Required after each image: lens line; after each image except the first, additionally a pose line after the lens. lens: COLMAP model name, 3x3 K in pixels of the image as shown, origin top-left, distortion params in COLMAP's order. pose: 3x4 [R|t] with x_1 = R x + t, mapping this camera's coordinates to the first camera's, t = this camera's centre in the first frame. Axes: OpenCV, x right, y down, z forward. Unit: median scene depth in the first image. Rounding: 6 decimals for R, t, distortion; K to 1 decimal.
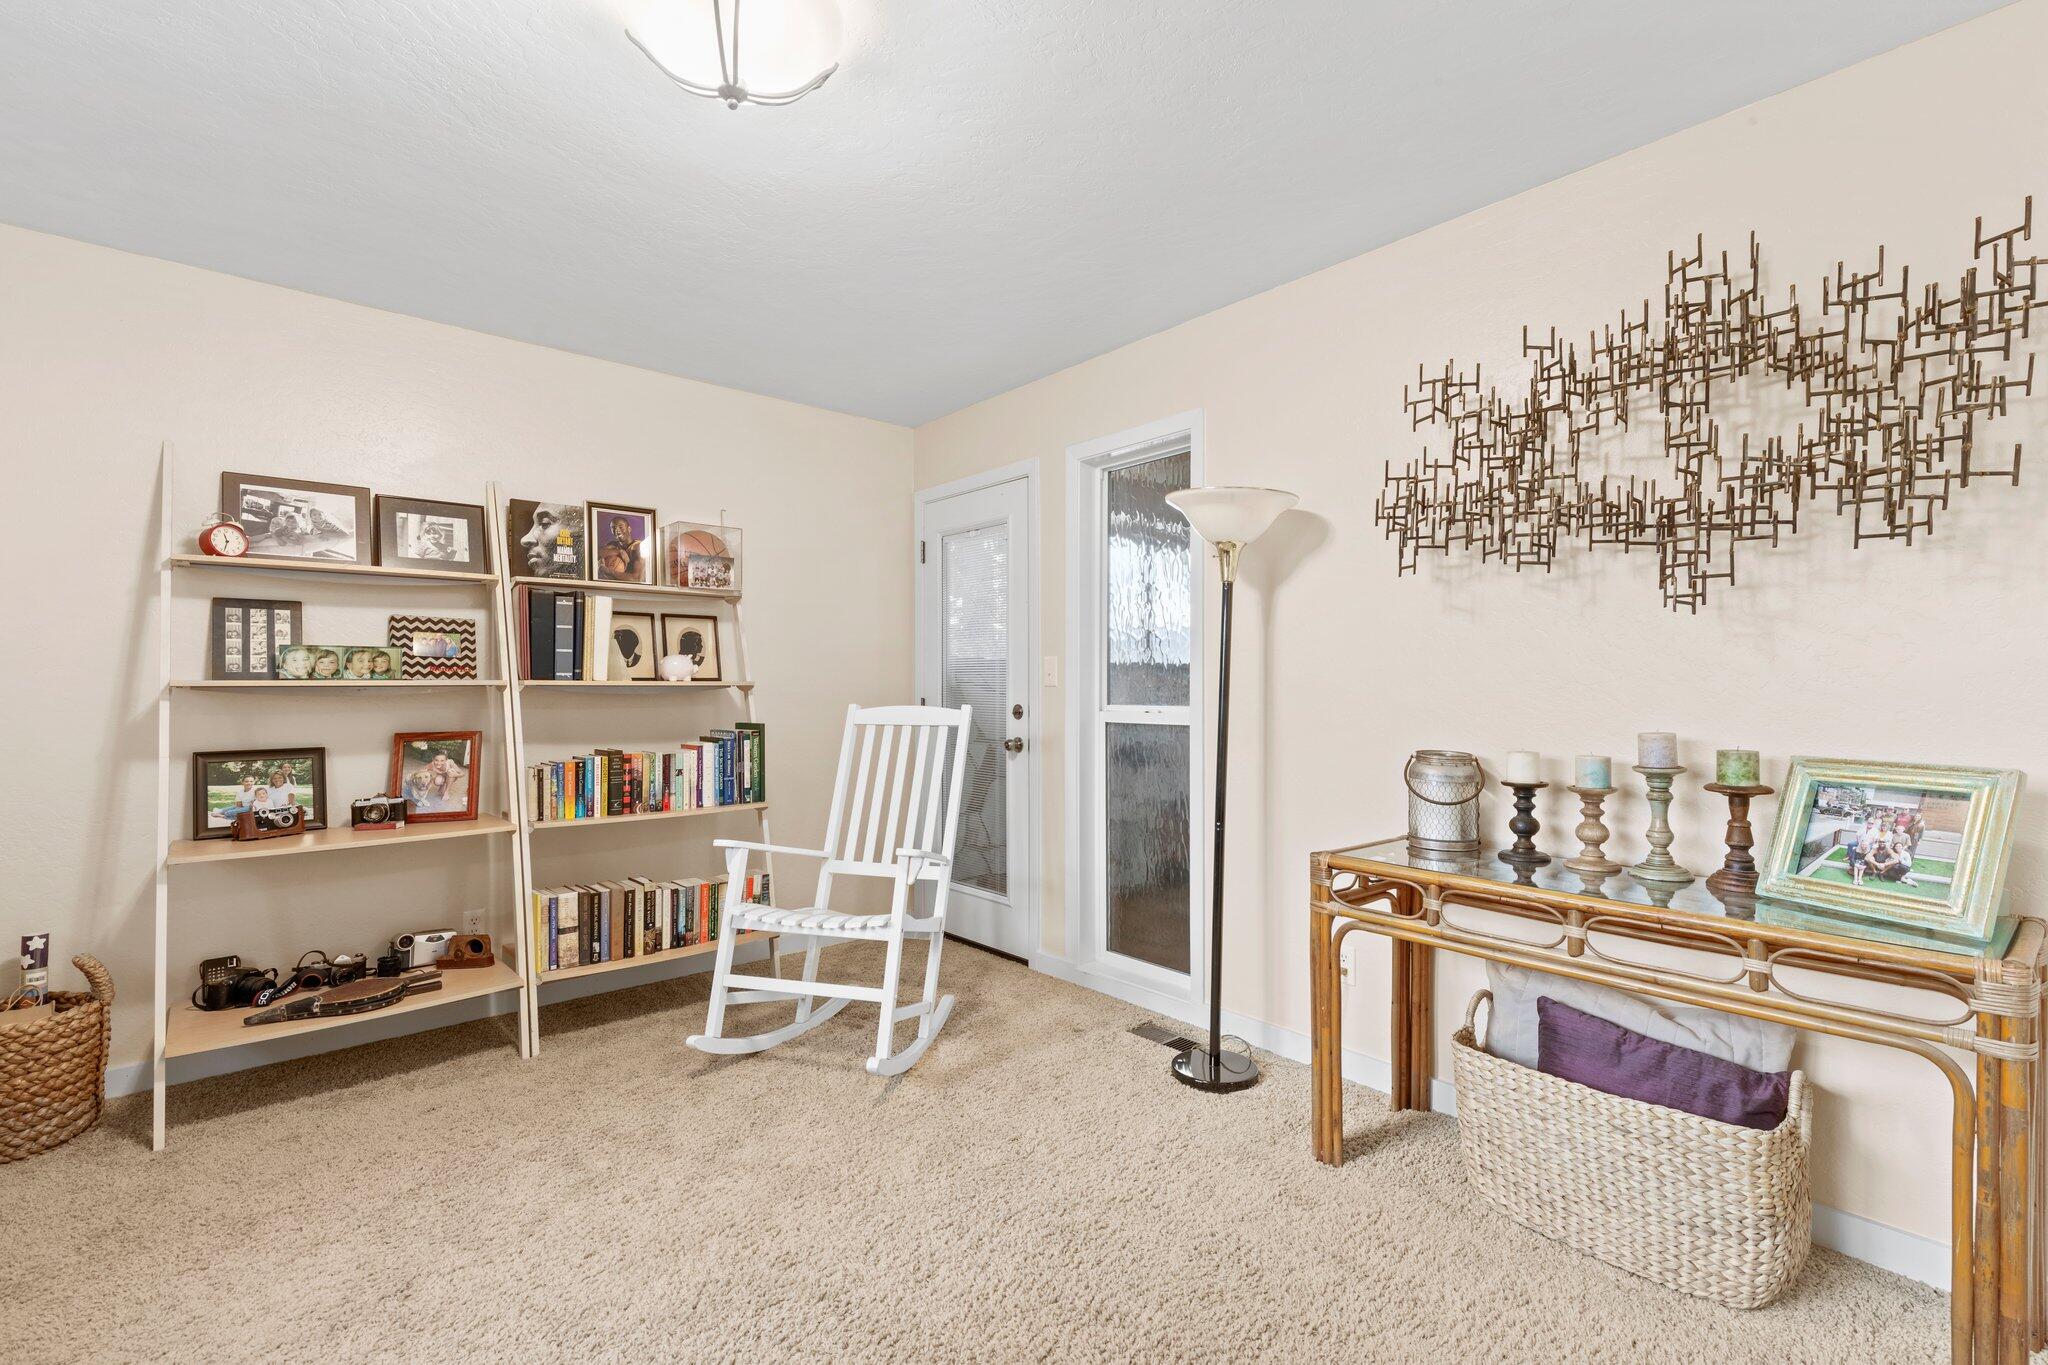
lens RADIAL K [[917.8, 0, 1034.7], [0, 917.8, 685.9], [0, 0, 1]] dist [0.003434, 0.000196]
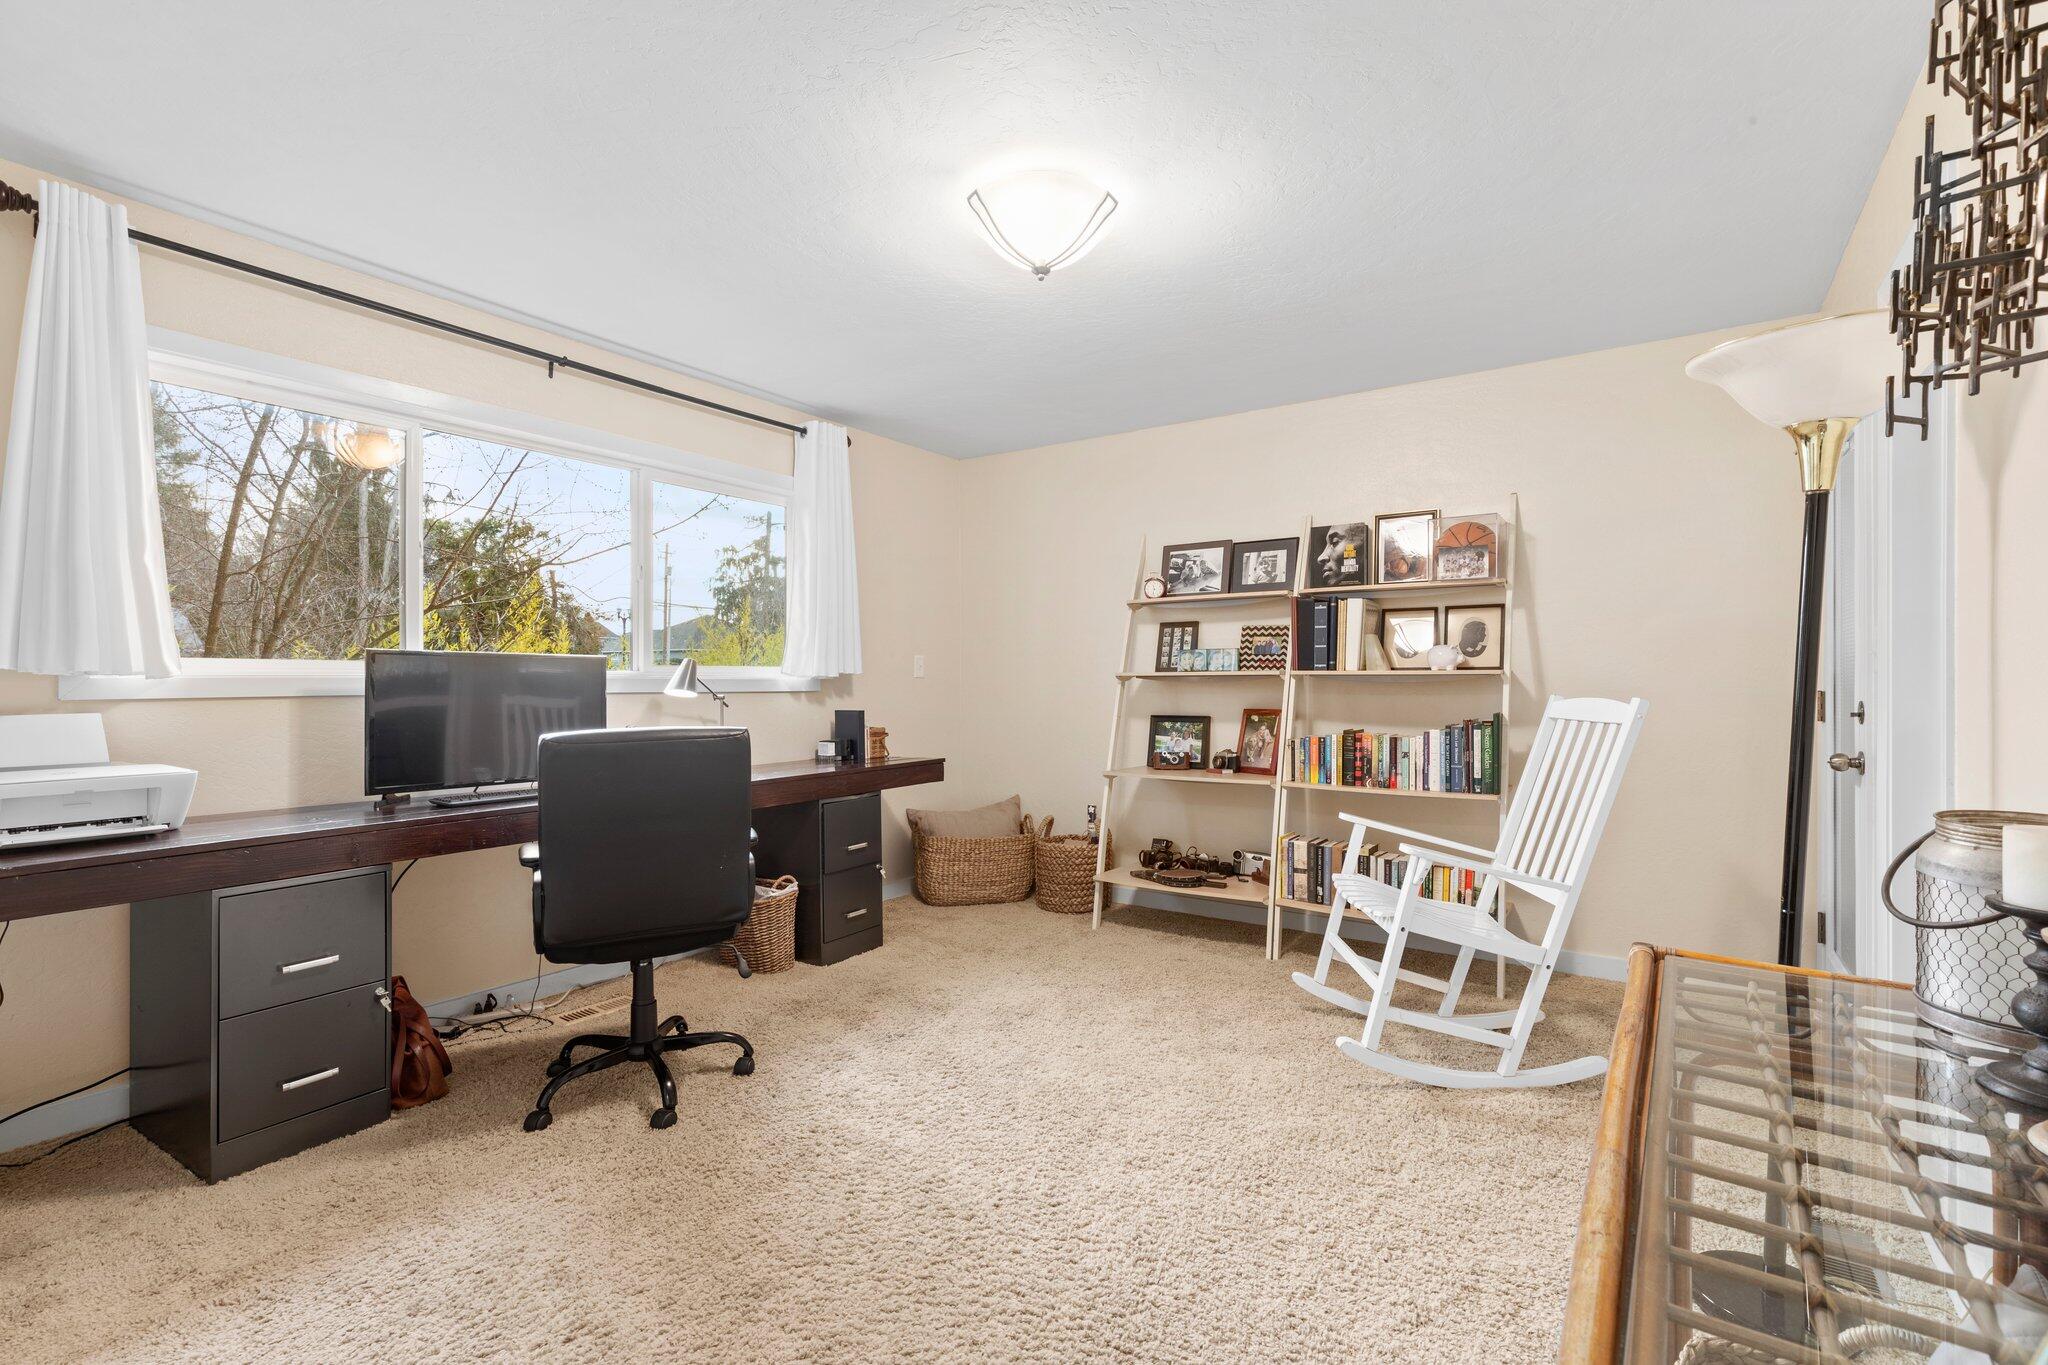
lens RADIAL K [[917.8, 0, 1037.3], [0, 917.8, 682.2], [0, 0, 1]] dist [0.003434, 0.000196]
pose [[0.239589, 0.004296, -0.970865, 0.602832], [0.001344, 0.999988, 0.004757, 0.003178], [0.970873, -0.002445, 0.239581, 0.347985]]
